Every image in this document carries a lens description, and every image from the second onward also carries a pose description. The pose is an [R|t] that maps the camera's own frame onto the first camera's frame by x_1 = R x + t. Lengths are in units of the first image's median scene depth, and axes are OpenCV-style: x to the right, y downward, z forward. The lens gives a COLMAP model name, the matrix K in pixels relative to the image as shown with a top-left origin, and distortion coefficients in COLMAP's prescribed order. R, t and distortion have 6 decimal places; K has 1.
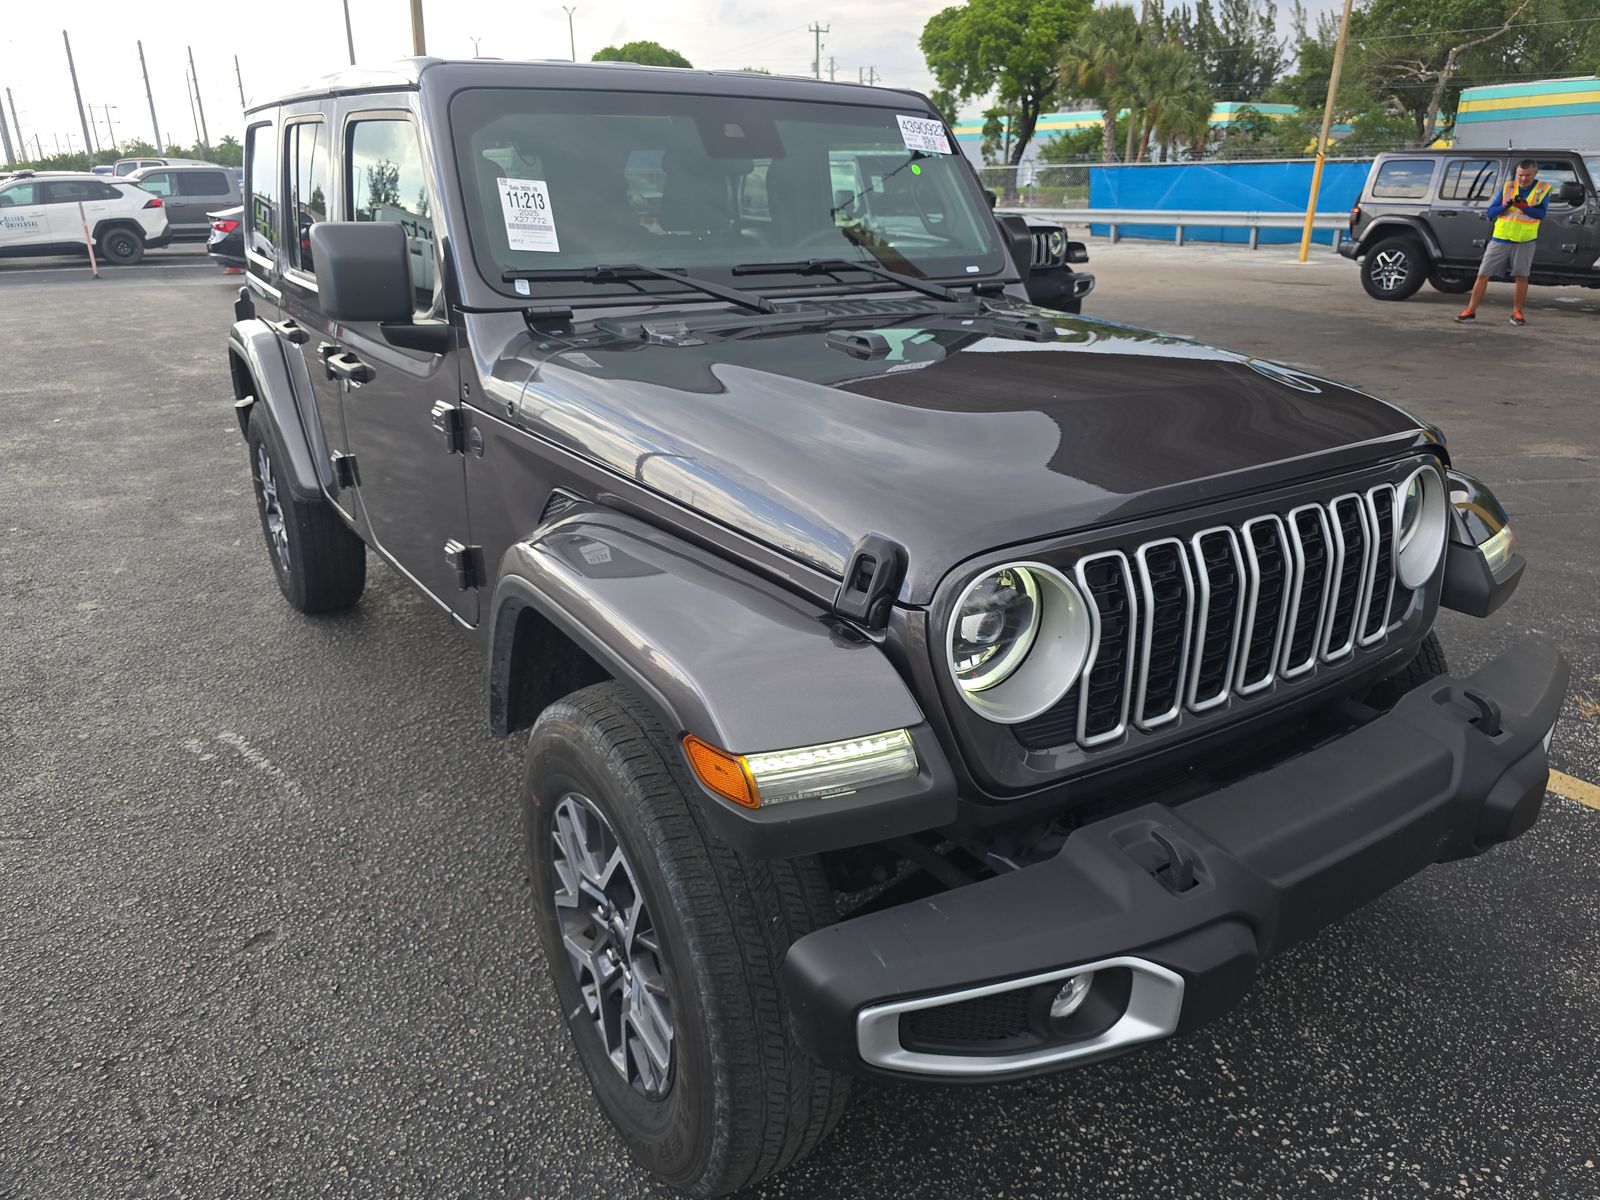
lens RADIAL K [[1106.2, 0, 805.3], [0, 1106.2, 596.7], [0, 0, 1]] dist [0.017135, -0.007910]
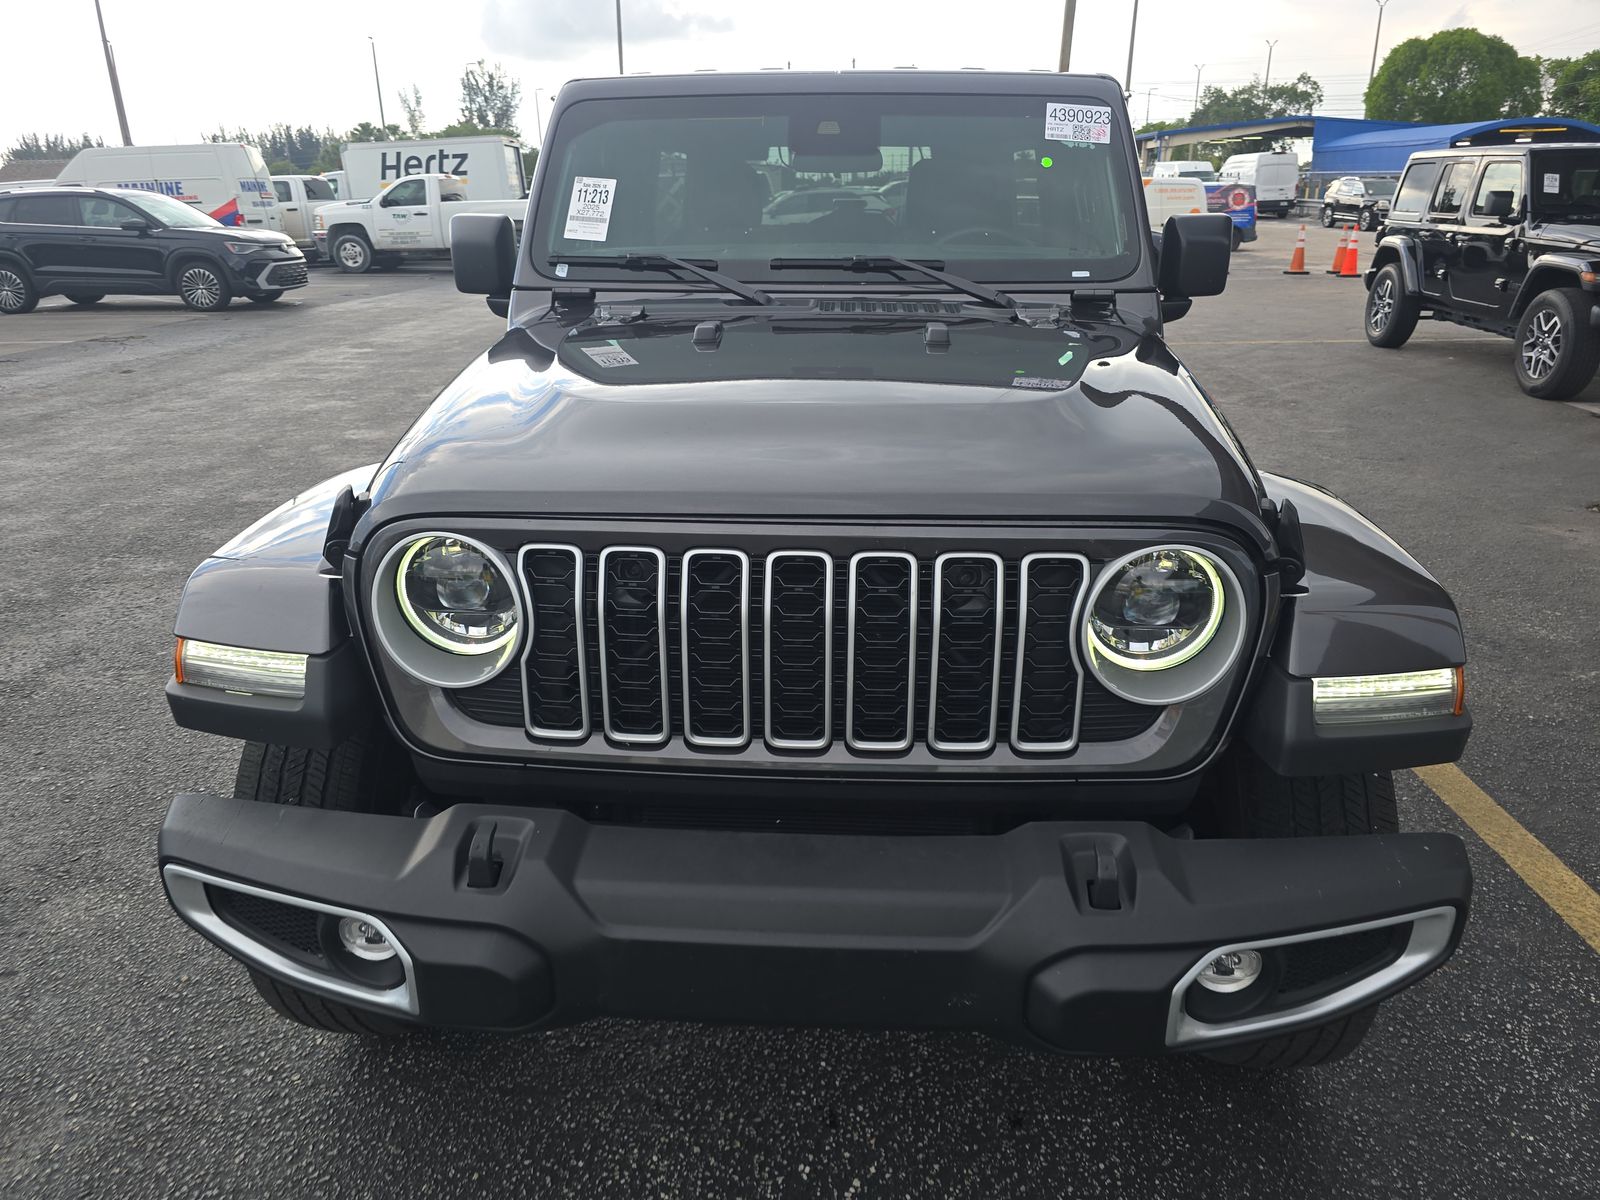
lens RADIAL K [[1106.2, 0, 791.8], [0, 1106.2, 601.2], [0, 0, 1]] dist [0.017135, -0.007910]
pose [[0.797023, 0.204549, -0.568255, 0.646510], [-0.205927, 0.976557, 0.062692, -0.061642], [0.567757, 0.067052, 0.820461, 0.201864]]
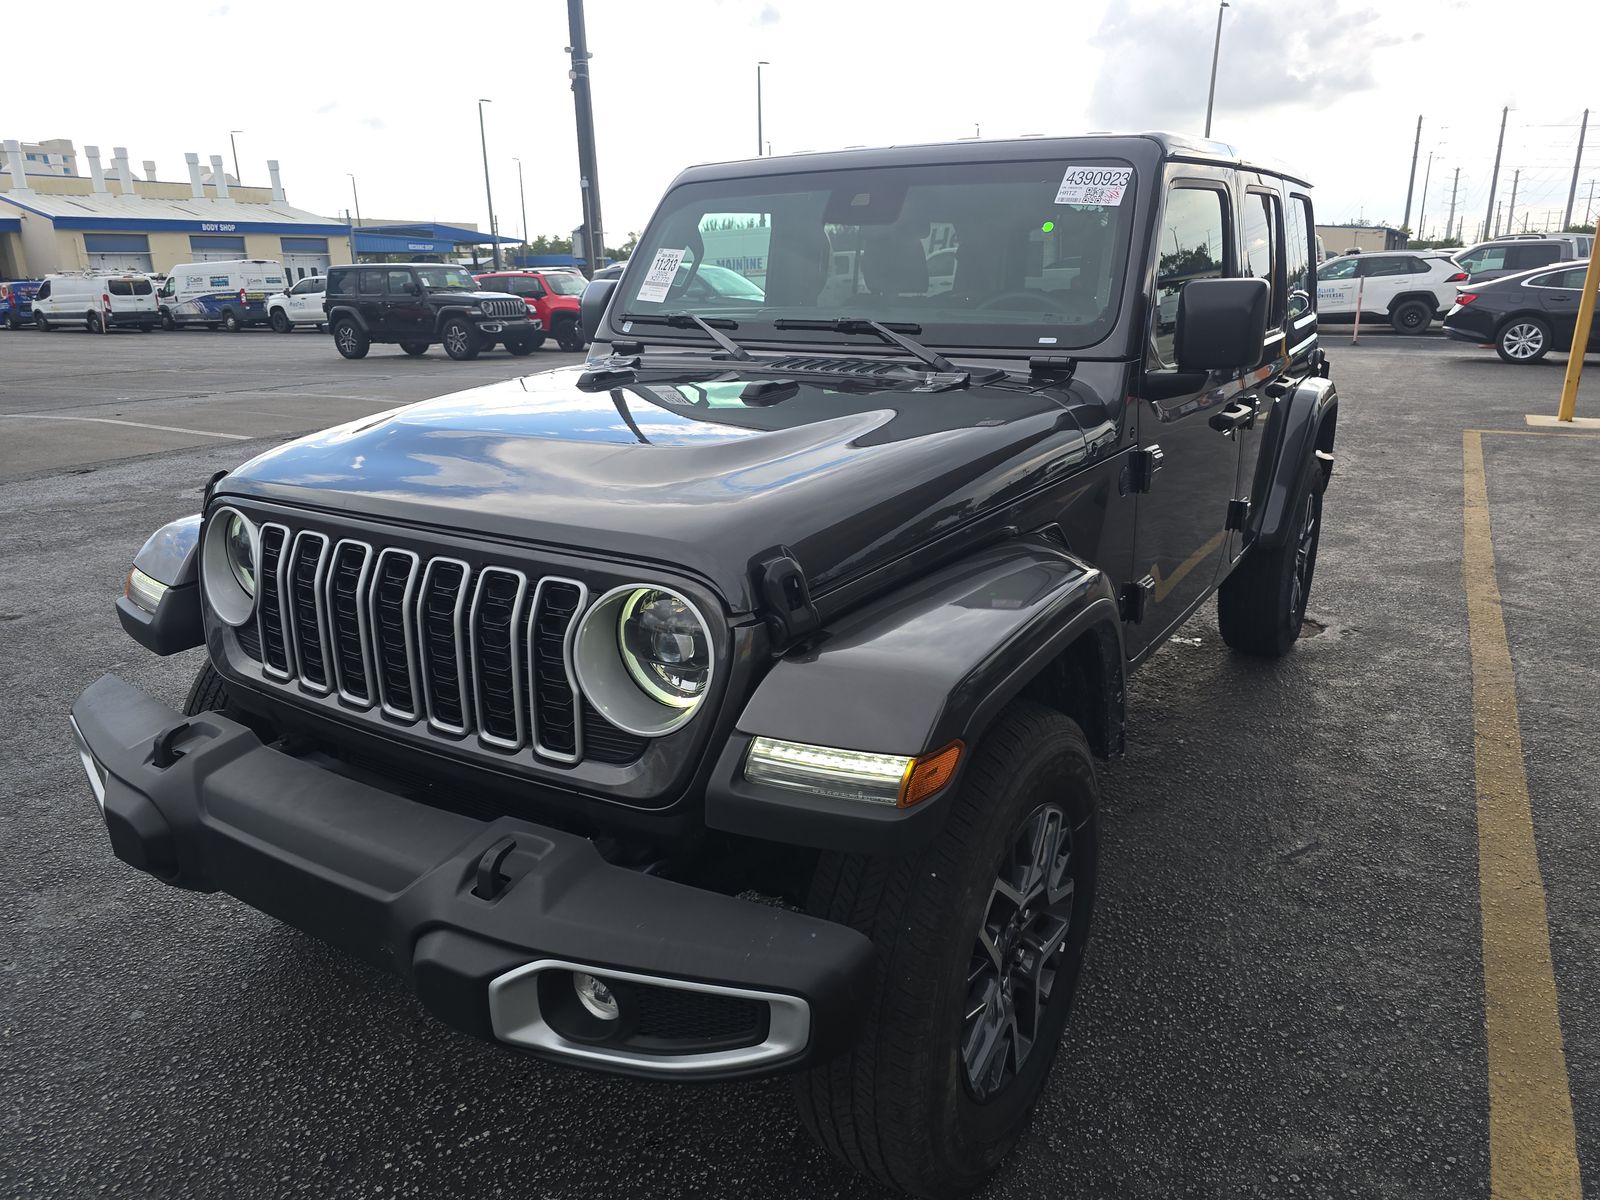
lens RADIAL K [[1106.2, 0, 783.9], [0, 1106.2, 589.2], [0, 0, 1]] dist [0.017135, -0.007910]
pose [[0.401312, 0.249381, -0.881338, 1.064609], [-0.308370, 0.942836, 0.126368, -0.200570], [0.862471, 0.221065, 0.455273, 0.599992]]
